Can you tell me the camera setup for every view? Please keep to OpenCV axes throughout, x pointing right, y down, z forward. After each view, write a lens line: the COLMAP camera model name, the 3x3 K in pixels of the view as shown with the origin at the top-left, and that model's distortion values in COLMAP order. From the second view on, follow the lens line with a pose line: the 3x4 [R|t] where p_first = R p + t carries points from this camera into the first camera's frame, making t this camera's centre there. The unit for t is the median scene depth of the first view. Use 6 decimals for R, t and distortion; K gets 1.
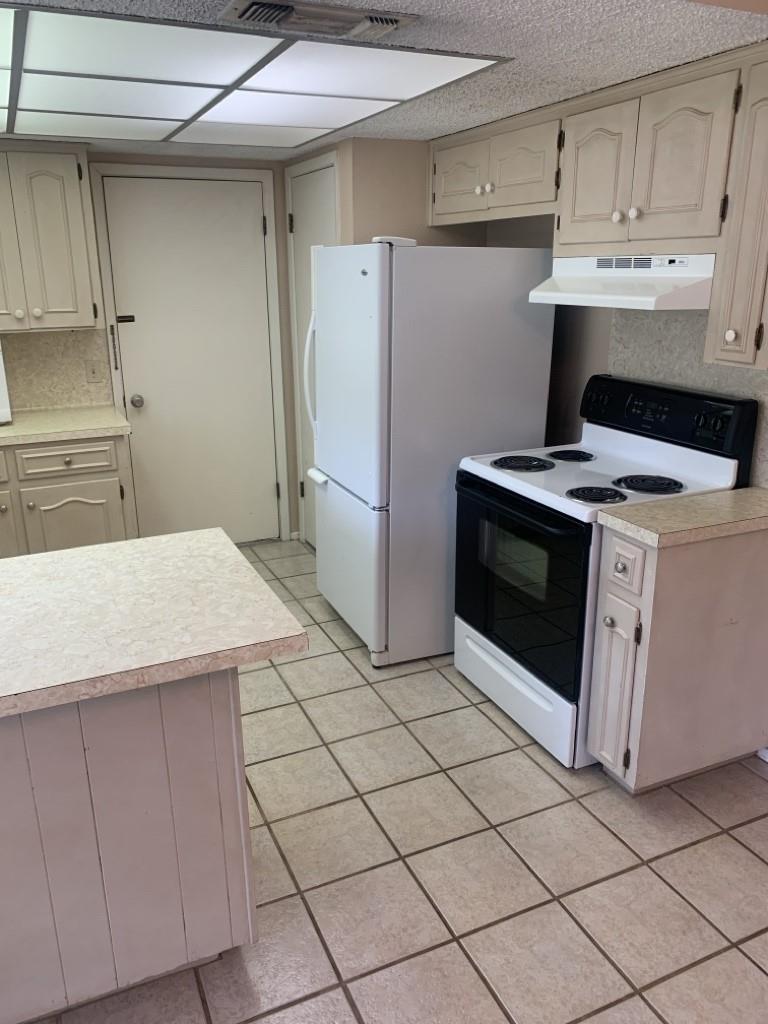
lens RADIAL K [[782.8, 0, 383.2], [0, 782.8, 511.8], [0, 0, 1]] dist [0.033773, -0.028036]
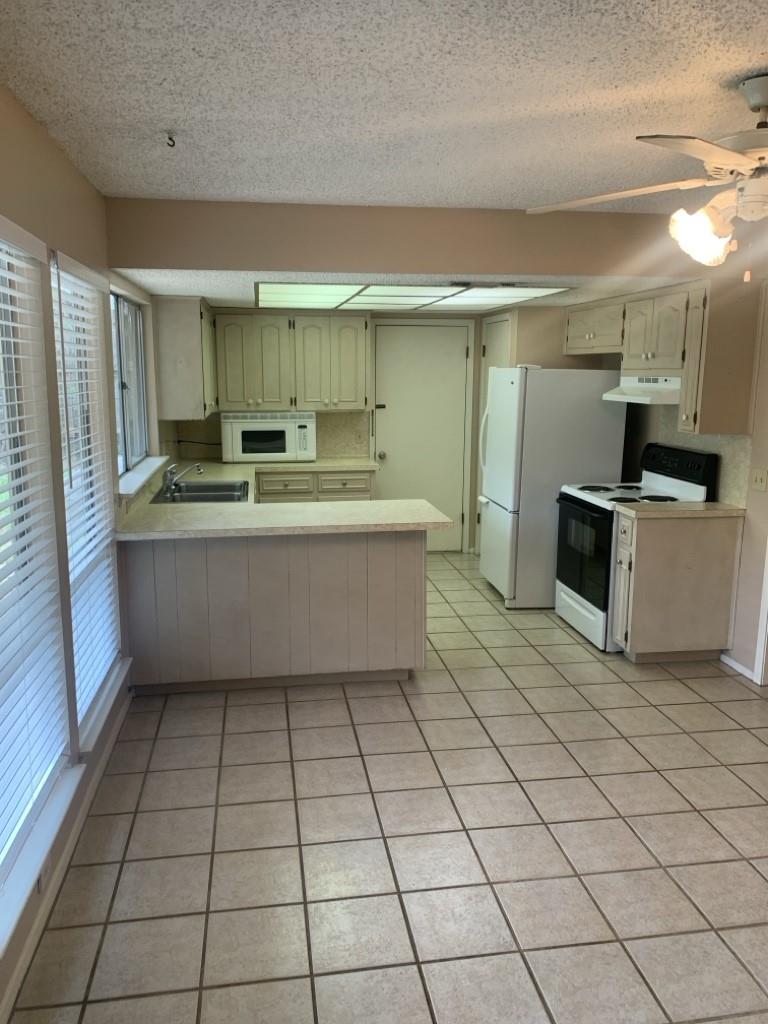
lens RADIAL K [[782.8, 0, 391.0], [0, 782.8, 507.1], [0, 0, 1]] dist [0.033773, -0.028036]
pose [[0.965485, 0.056218, -0.254318, 0.174345], [-0.088792, 0.988980, -0.118470, 0.215053], [0.244855, 0.136963, 0.959837, -0.751482]]
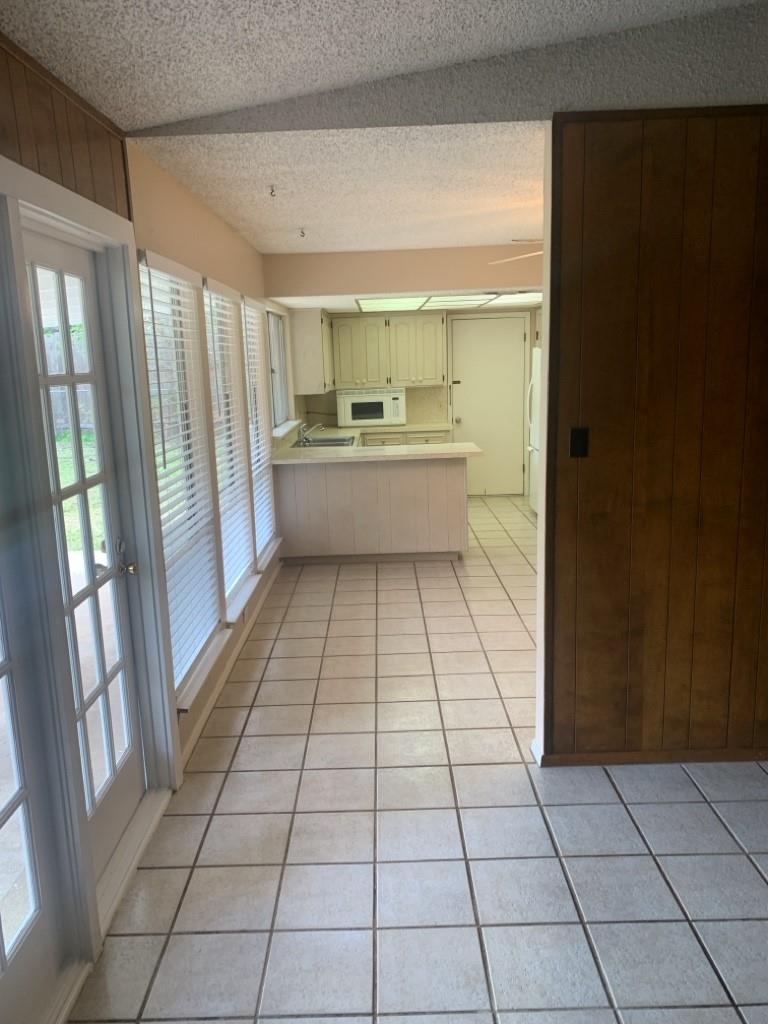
lens RADIAL K [[782.8, 0, 379.3], [0, 782.8, 510.5], [0, 0, 1]] dist [0.033773, -0.028036]
pose [[0.908493, 0.053601, -0.414449, 0.530026], [-0.097137, 0.991662, -0.084677, 0.414343], [0.406455, 0.117187, 0.906124, -1.349362]]
